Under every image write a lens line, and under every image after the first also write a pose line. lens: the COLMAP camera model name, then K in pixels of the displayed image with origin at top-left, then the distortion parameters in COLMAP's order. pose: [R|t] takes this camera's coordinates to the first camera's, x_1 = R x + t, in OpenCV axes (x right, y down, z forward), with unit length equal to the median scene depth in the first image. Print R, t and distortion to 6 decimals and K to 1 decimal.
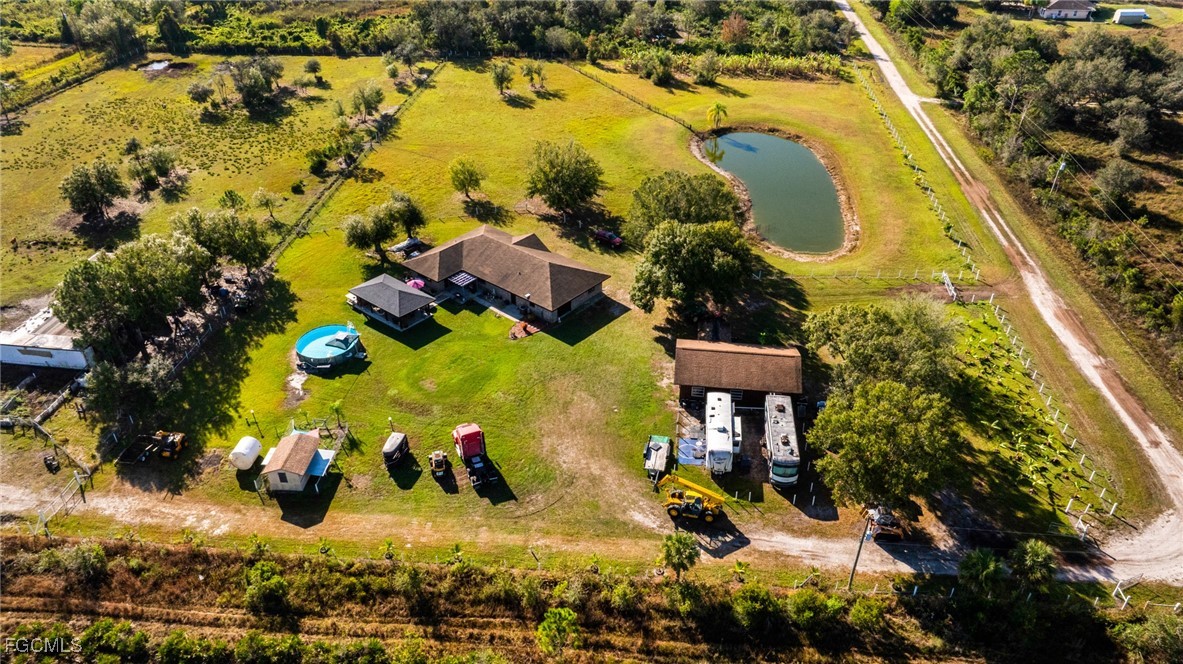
lens RADIAL K [[837.1, 0, 589.1], [0, 837.1, 332.4], [0, 0, 1]] dist [-0.026928, 0.018256]
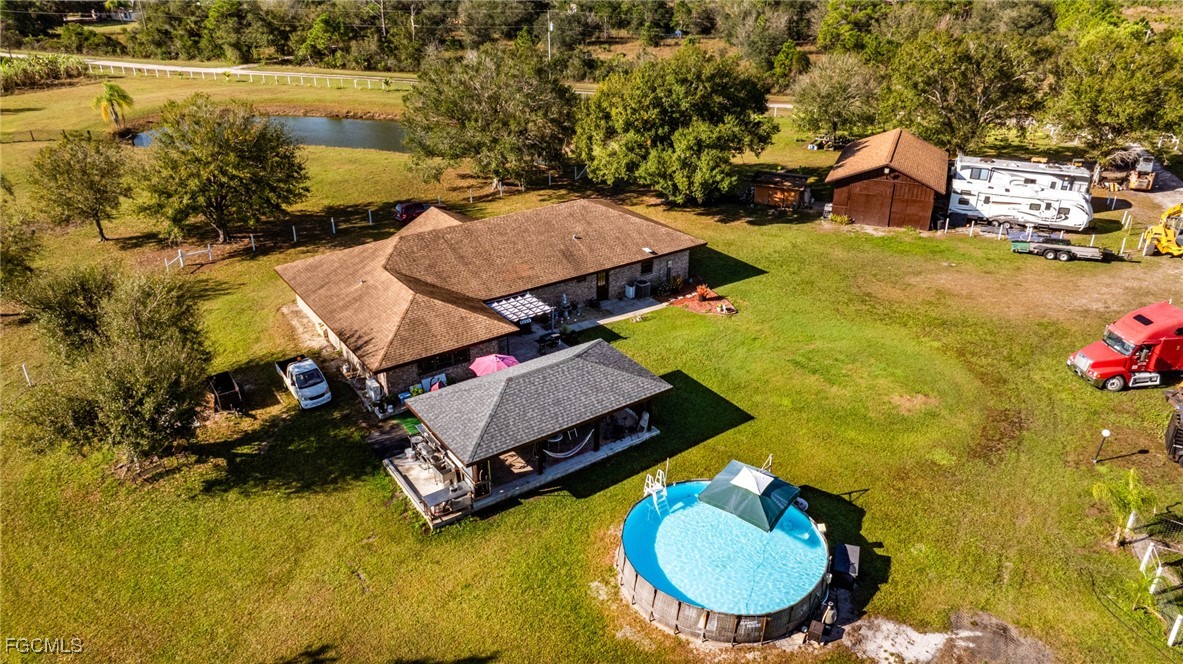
lens RADIAL K [[837.1, 0, 599.0], [0, 837.1, 325.6], [0, 0, 1]] dist [-0.026928, 0.018256]
pose [[0.251371, -0.412412, 0.875631, -0.513134], [0.531892, 0.814691, 0.231017, -0.133328], [-0.808643, 0.407670, 0.424148, 0.820012]]
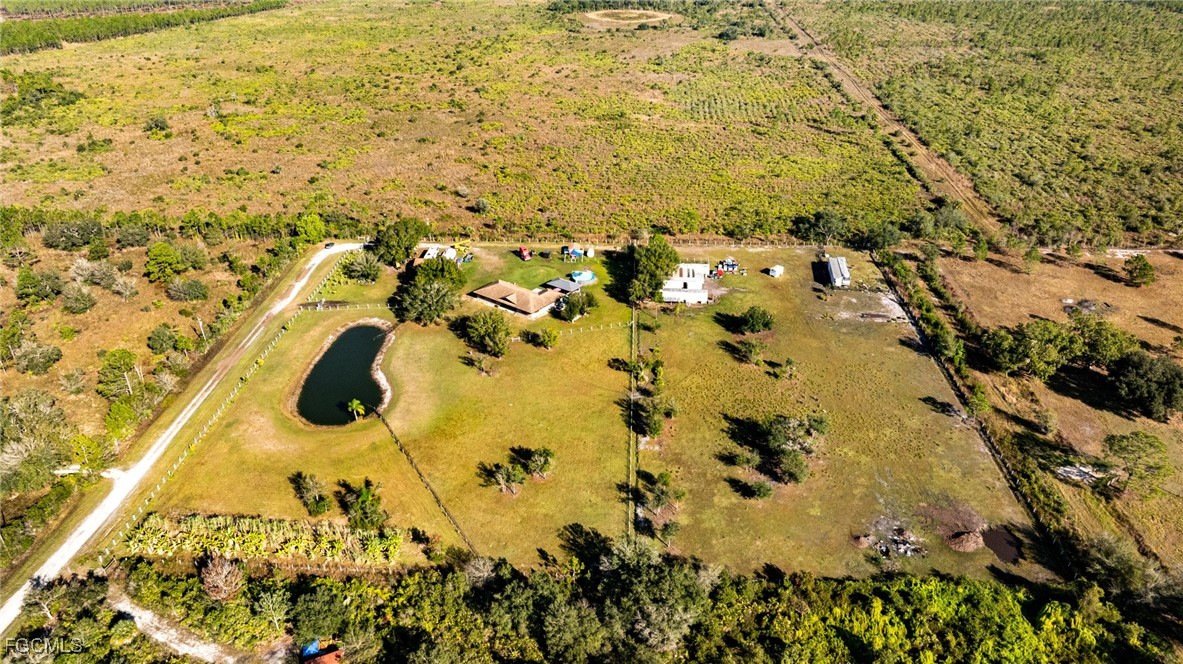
lens RADIAL K [[837.1, 0, 594.0], [0, 837.1, 338.0], [0, 0, 1]] dist [-0.026928, 0.018256]
pose [[-0.998995, 0.025652, -0.036758, -0.226916], [-0.020196, 0.474513, 0.880017, -2.099481], [0.040016, 0.879875, -0.473518, 2.276888]]
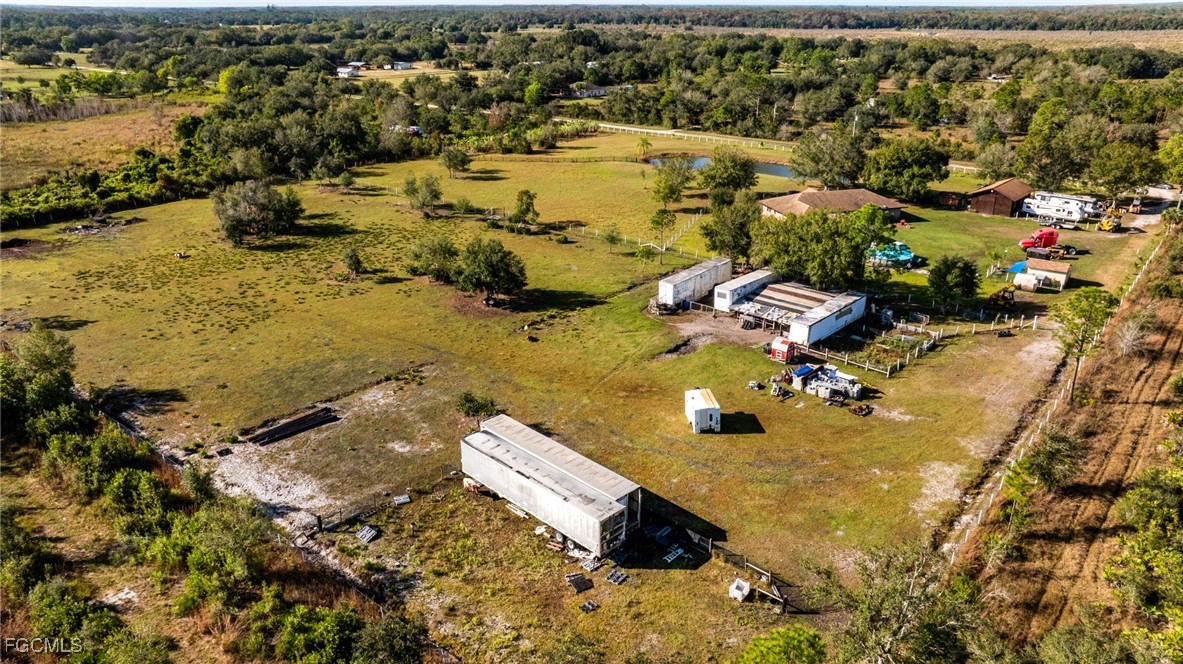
lens RADIAL K [[837.1, 0, 596.2], [0, 837.1, 340.5], [0, 0, 1]] dist [-0.026928, 0.018256]
pose [[0.559104, -0.311297, 0.768438, -1.468829], [0.455407, 0.889807, 0.029116, -0.103938], [-0.692825, 0.333674, 0.639261, 0.503954]]
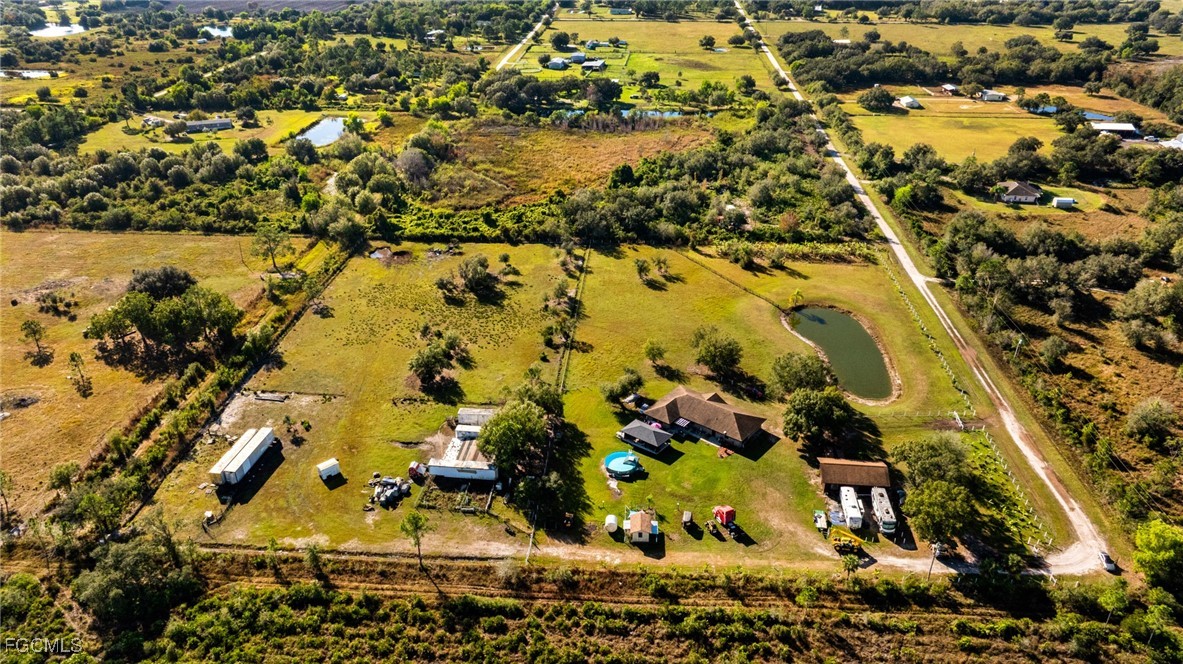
lens RADIAL K [[837.1, 0, 591.6], [0, 837.1, 333.4], [0, 0, 1]] dist [-0.026928, 0.018256]
pose [[0.999654, -0.014174, 0.022137, -0.385732], [0.016240, 0.995234, -0.096154, -0.085651], [-0.020668, 0.096481, 0.995120, -0.763473]]
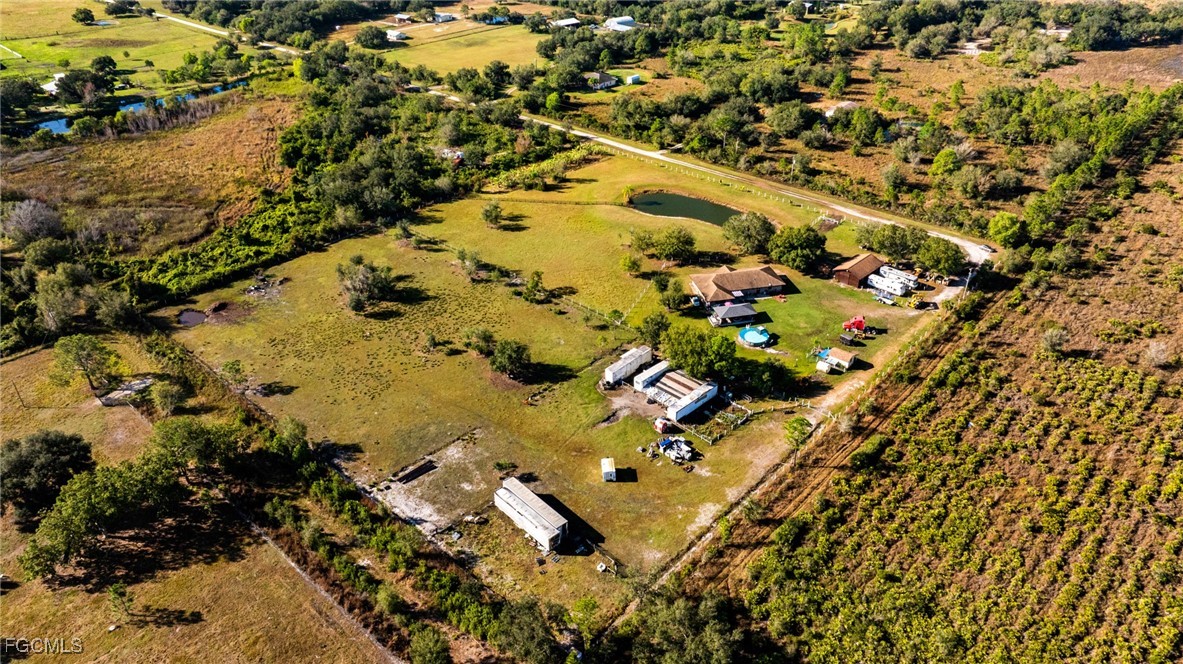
lens RADIAL K [[837.1, 0, 596.1], [0, 837.1, 337.3], [0, 0, 1]] dist [-0.026928, 0.018256]
pose [[0.597180, -0.420584, 0.682998, -1.835786], [0.444972, 0.882174, 0.154173, -0.447326], [-0.667365, 0.211846, 0.713964, -0.206033]]
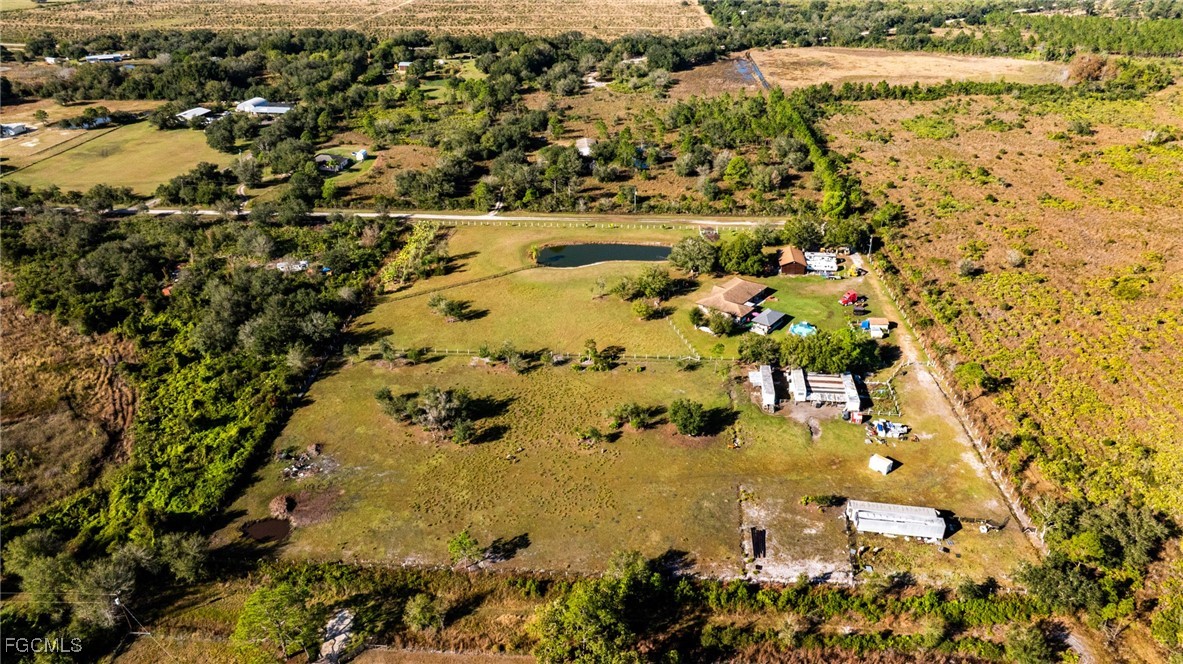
lens RADIAL K [[837.1, 0, 595.8], [0, 837.1, 335.4], [0, 0, 1]] dist [-0.026928, 0.018256]
pose [[-0.034117, -0.465129, 0.884585, -2.217793], [0.551281, 0.729511, 0.404850, -1.168453], [-0.833622, 0.501467, 0.231528, 0.886050]]
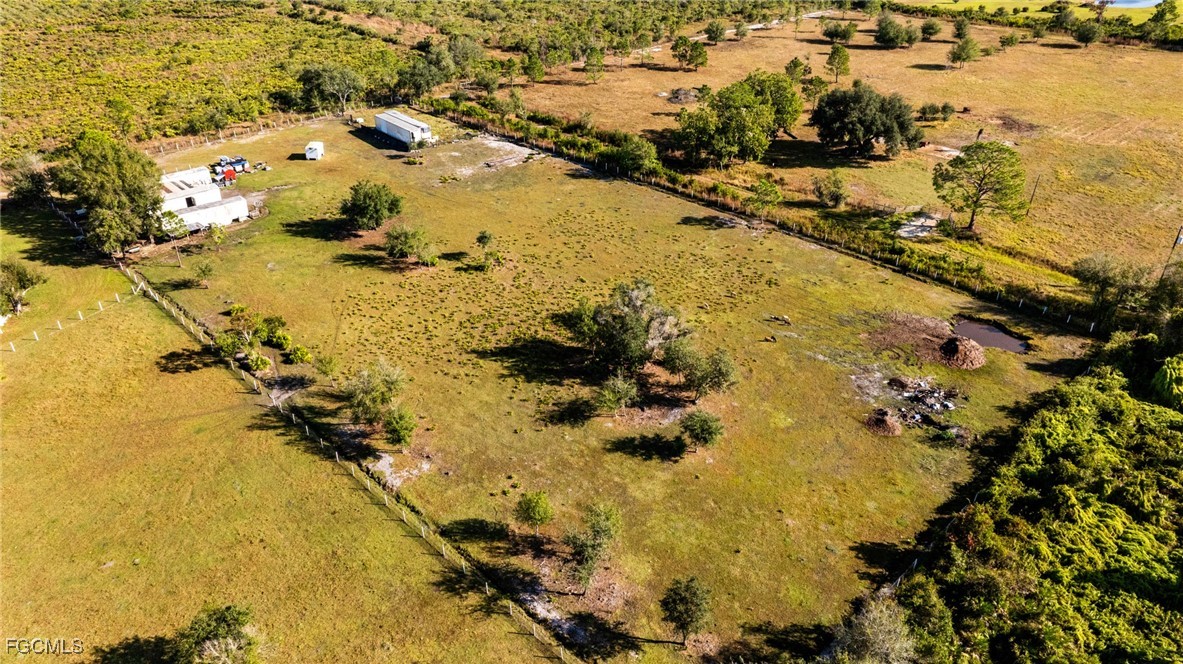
lens RADIAL K [[837.1, 0, 597.4], [0, 837.1, 328.3], [0, 0, 1]] dist [-0.026928, 0.018256]
pose [[-0.640608, 0.378680, -0.667999, -0.049089], [-0.421450, 0.553801, 0.718111, -1.138180], [0.641873, 0.741556, -0.195175, 1.810862]]
